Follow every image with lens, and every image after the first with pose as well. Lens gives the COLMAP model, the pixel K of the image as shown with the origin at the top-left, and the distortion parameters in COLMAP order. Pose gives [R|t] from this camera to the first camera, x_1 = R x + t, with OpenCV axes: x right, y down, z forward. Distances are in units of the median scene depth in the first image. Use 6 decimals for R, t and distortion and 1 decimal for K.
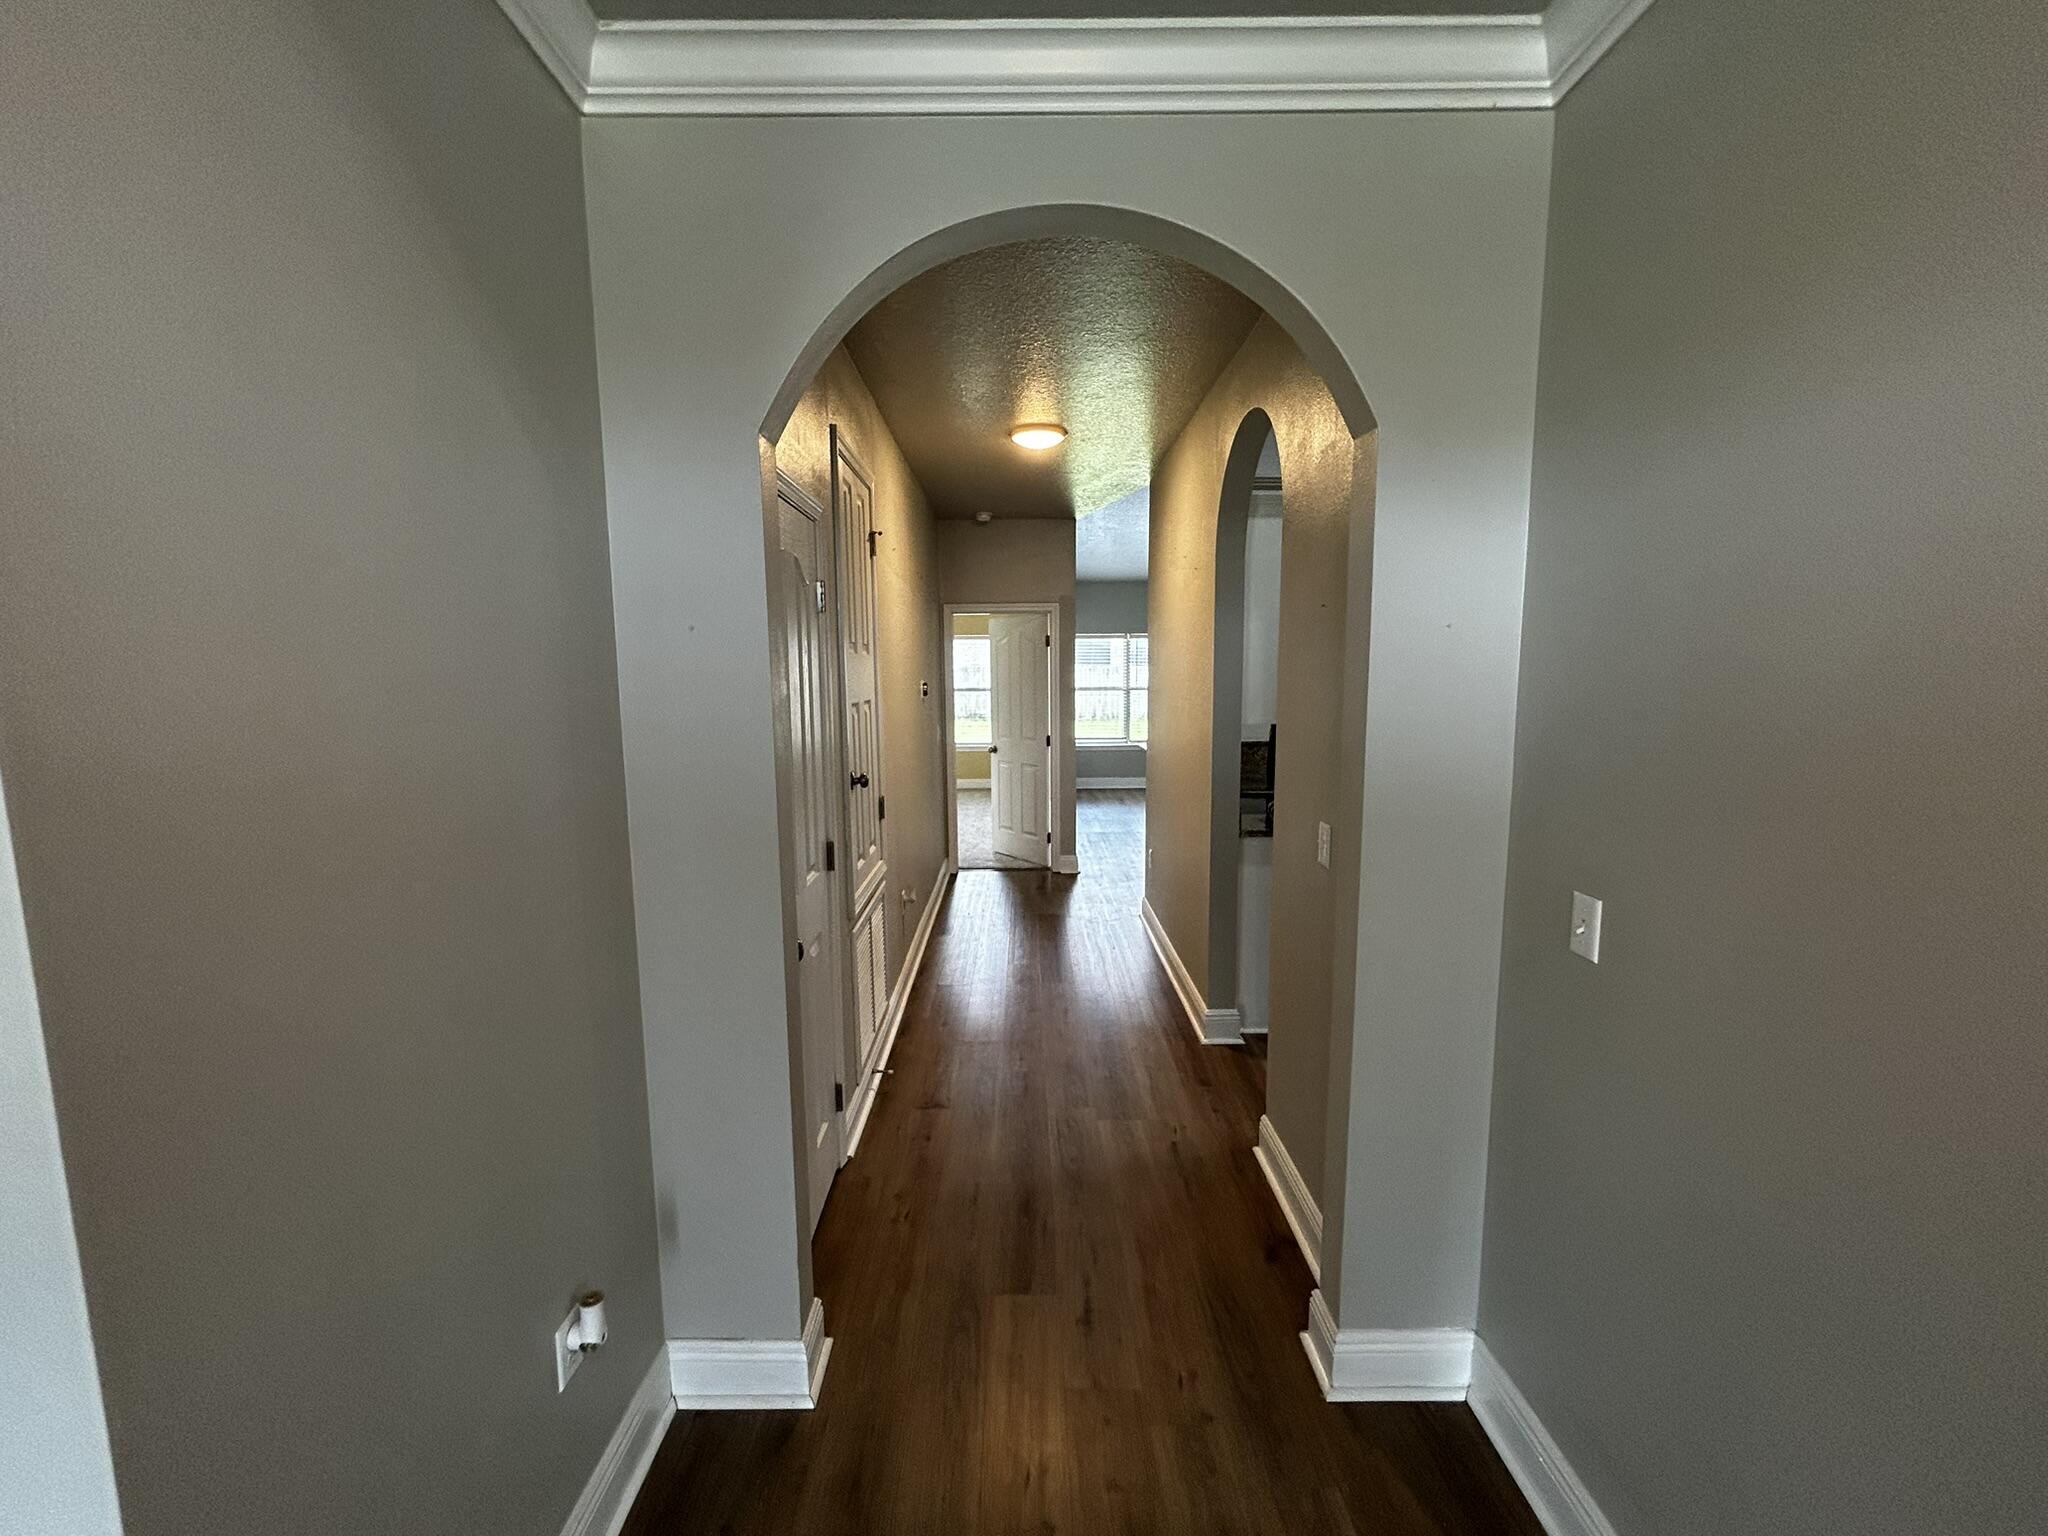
lens RADIAL K [[815.1, 0, 1026.6], [0, 815.1, 751.0], [0, 0, 1]] dist [0.000192, -0.000034]
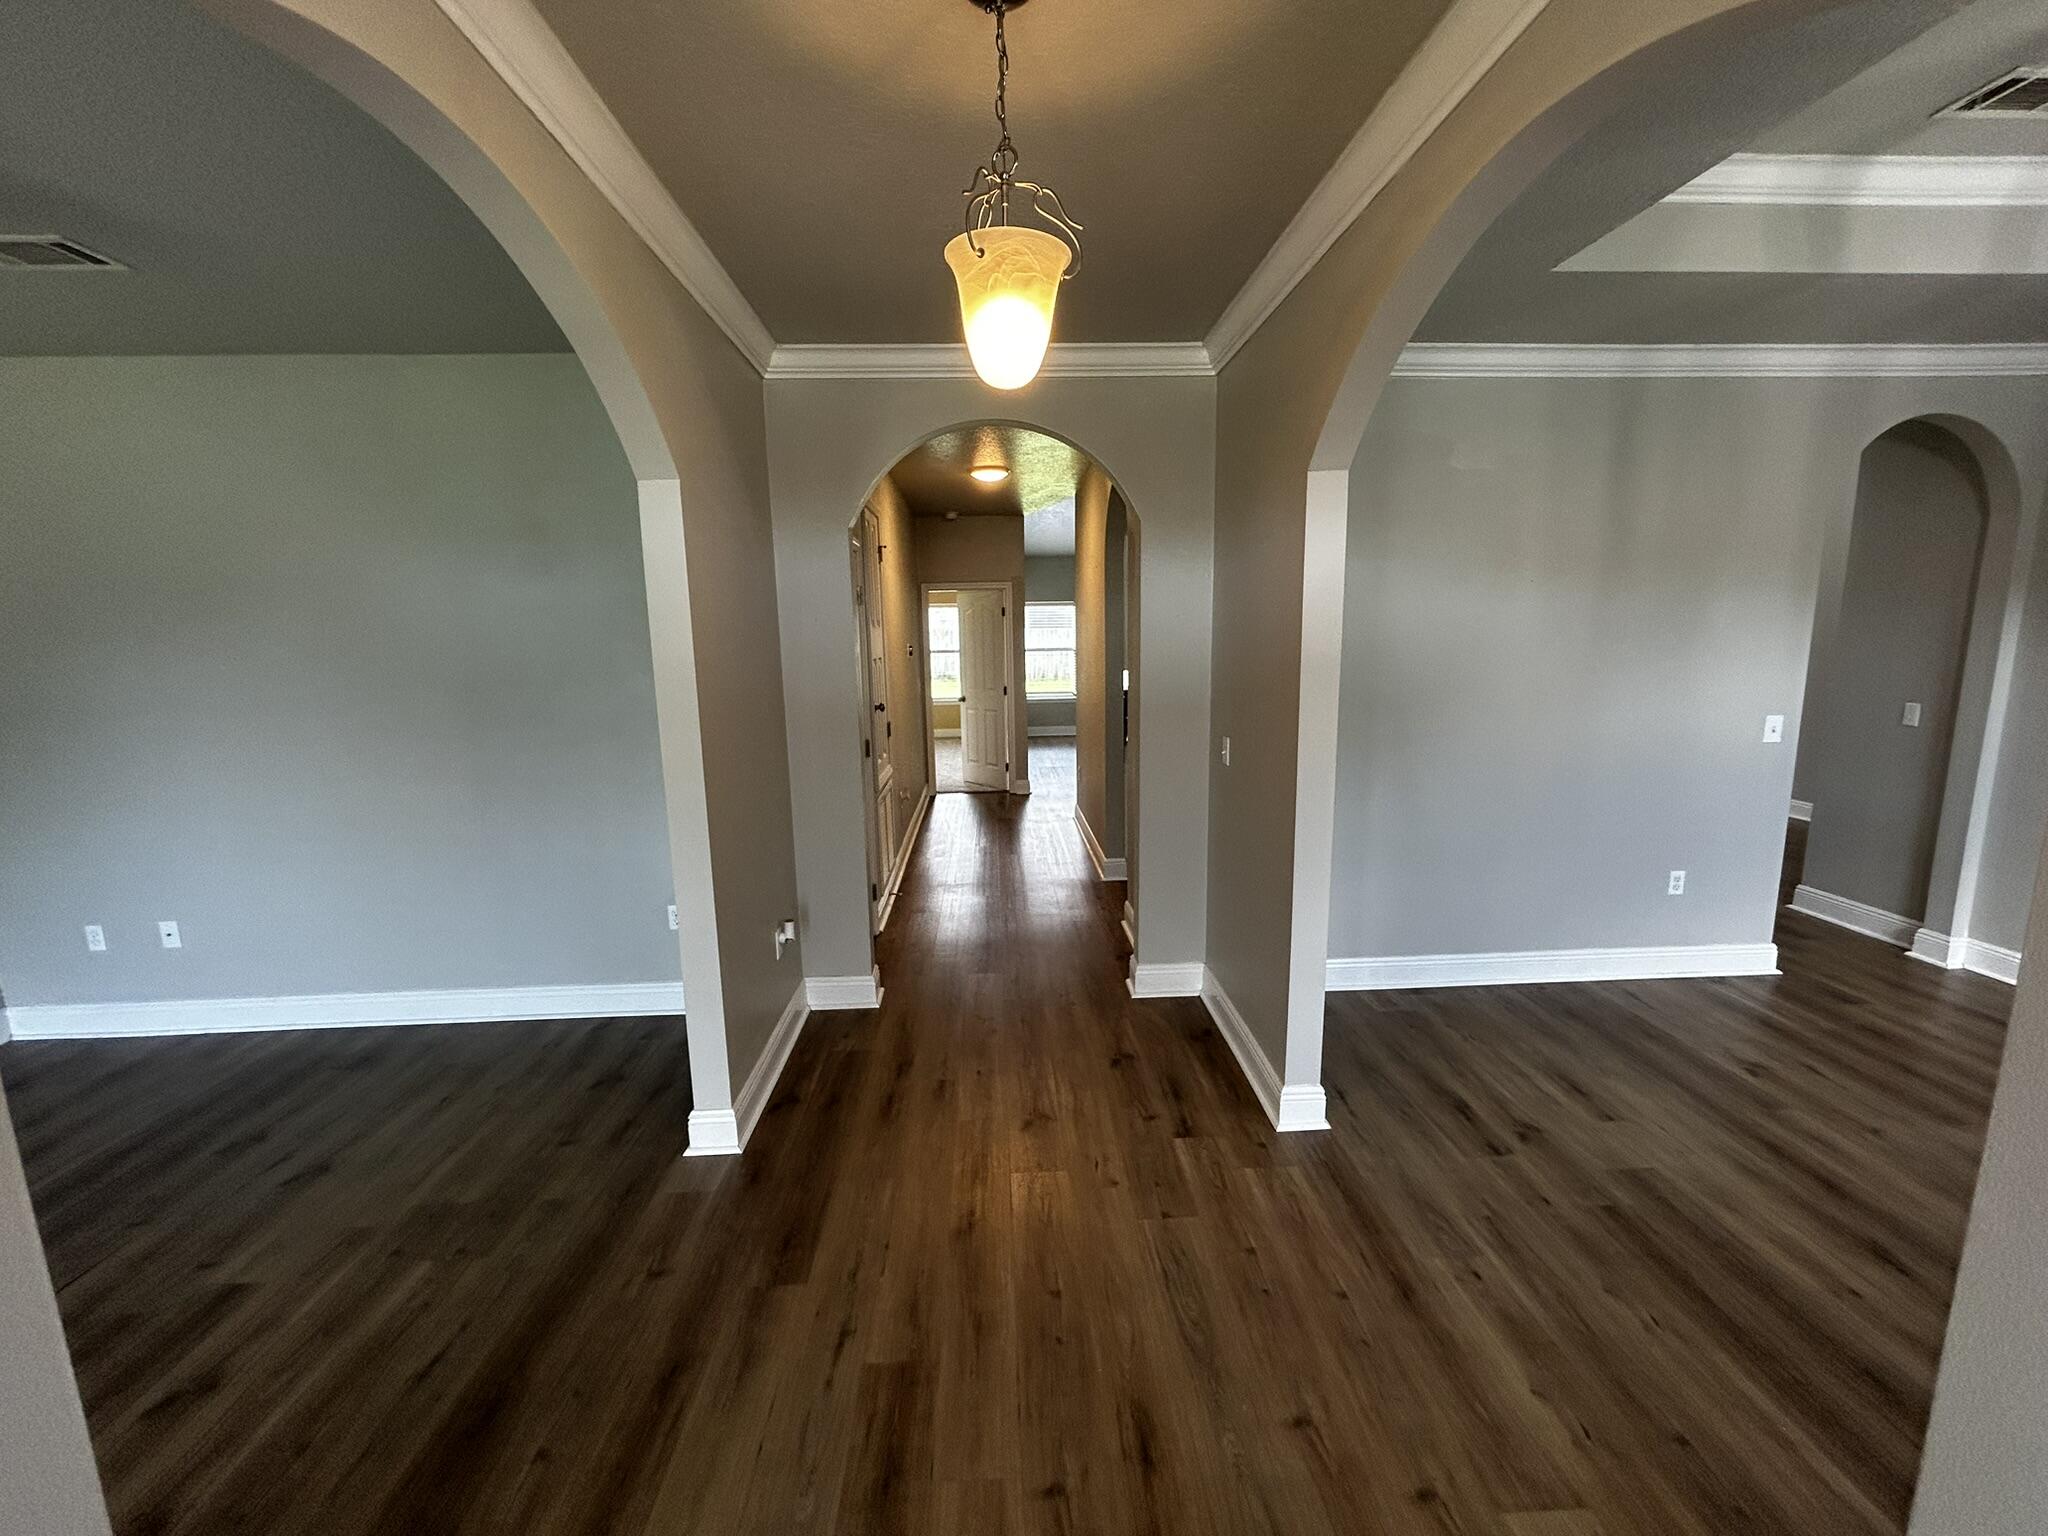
lens RADIAL K [[826.5, 0, 1017.8], [0, 826.5, 753.0], [0, 0, 1]] dist [0.002122, 0.000219]
pose [[0.999551, -0.015250, 0.025801, 0.012446], [0.014041, 0.998824, 0.046409, 0.027572], [-0.026478, -0.046026, 0.998589, -0.323343]]
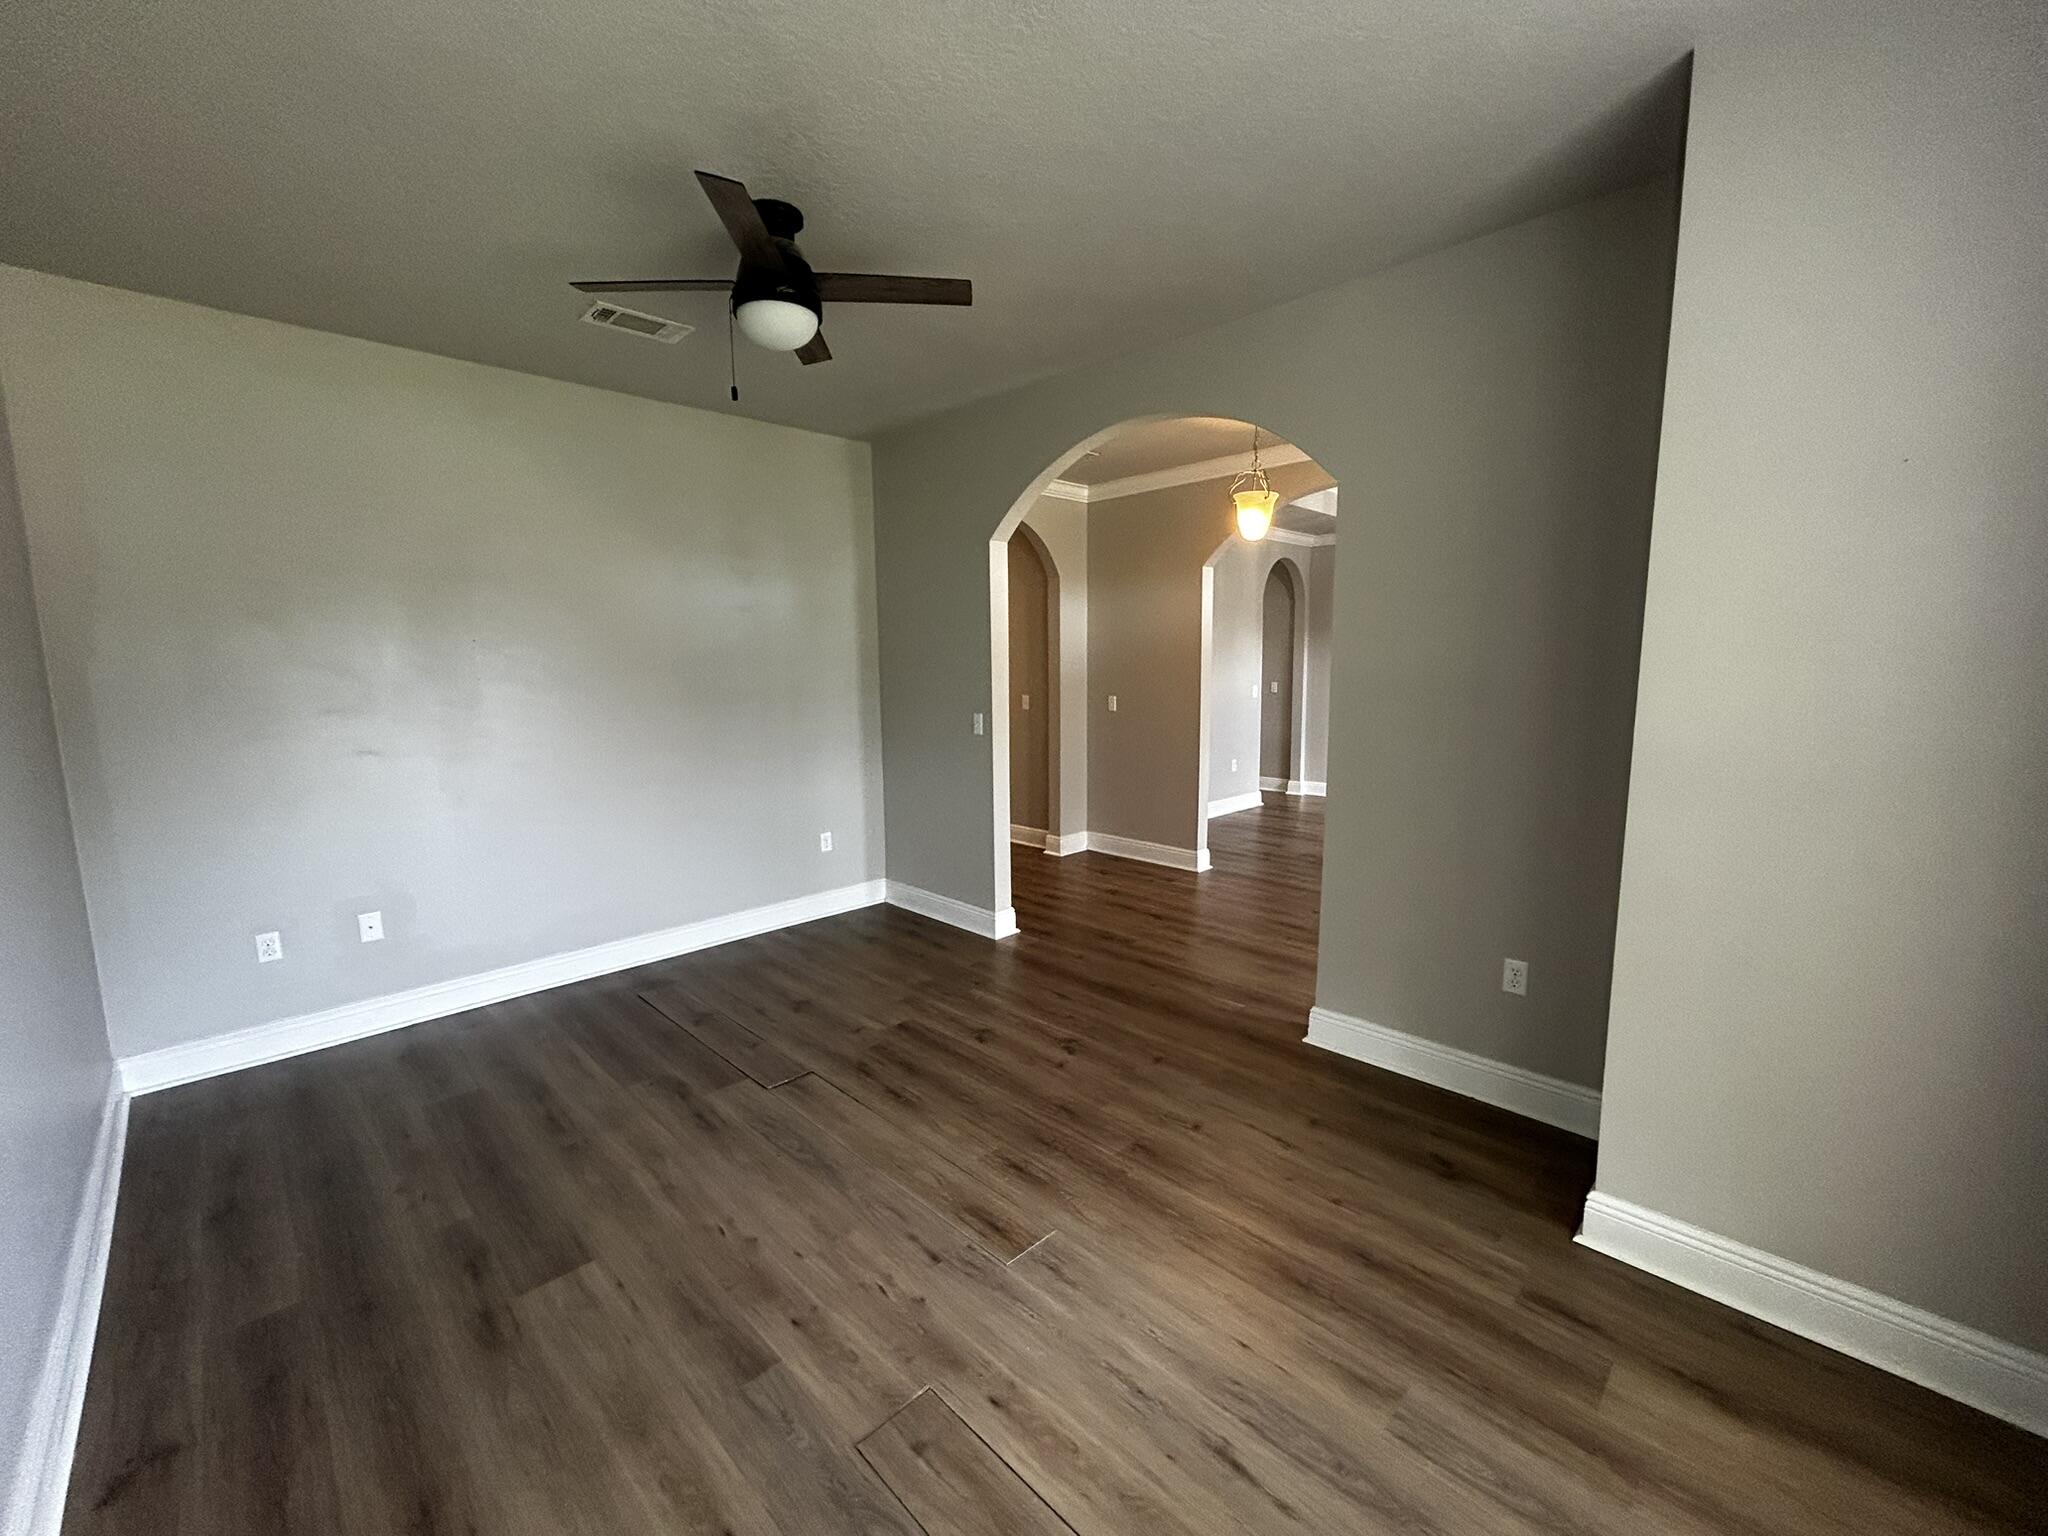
lens RADIAL K [[815.1, 0, 1026.6], [0, 815.1, 751.0], [0, 0, 1]] dist [0.000192, -0.000034]
pose [[0.723701, -0.078348, 0.685652, -0.639081], [0.081795, 0.996270, 0.027508, 0.078909], [-0.685249, 0.036175, 0.727410, -0.439688]]
